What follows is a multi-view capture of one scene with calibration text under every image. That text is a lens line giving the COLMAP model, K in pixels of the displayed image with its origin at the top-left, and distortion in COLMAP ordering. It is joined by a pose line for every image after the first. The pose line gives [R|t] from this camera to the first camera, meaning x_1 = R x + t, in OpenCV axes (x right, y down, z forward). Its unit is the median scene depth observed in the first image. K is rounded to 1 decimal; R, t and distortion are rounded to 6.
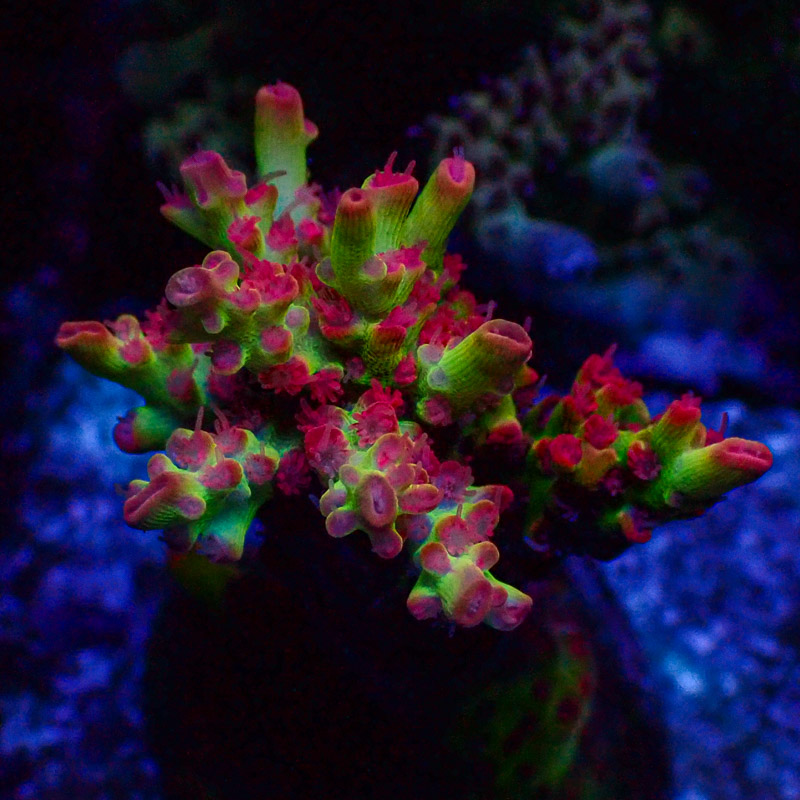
lens RADIAL K [[3638.3, 0, 400.0], [0, 3638.3, 400.0], [0, 0, 1]] dist [0.104873, 4.828652]
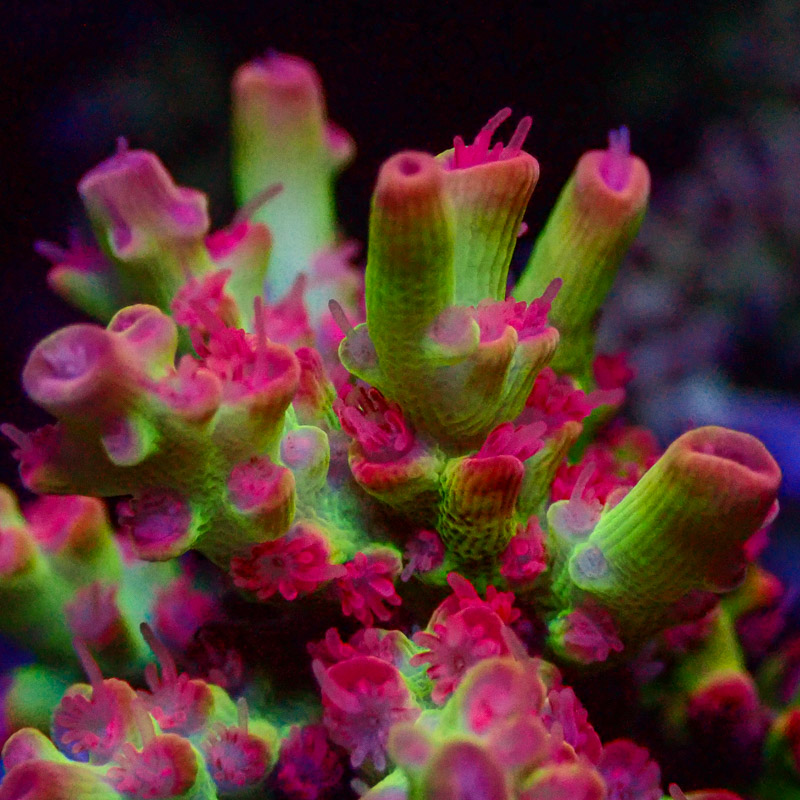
lens RADIAL K [[3598.4, 0, 438.3], [0, 3598.4, 399.9], [0, 0, 1]] dist [0.241624, 4.876177]
pose [[0.999303, -0.027611, -0.025118, 0.002692], [0.023912, 0.990248, -0.137247, 0.039039], [0.028662, 0.136551, 0.990218, 0.508752]]
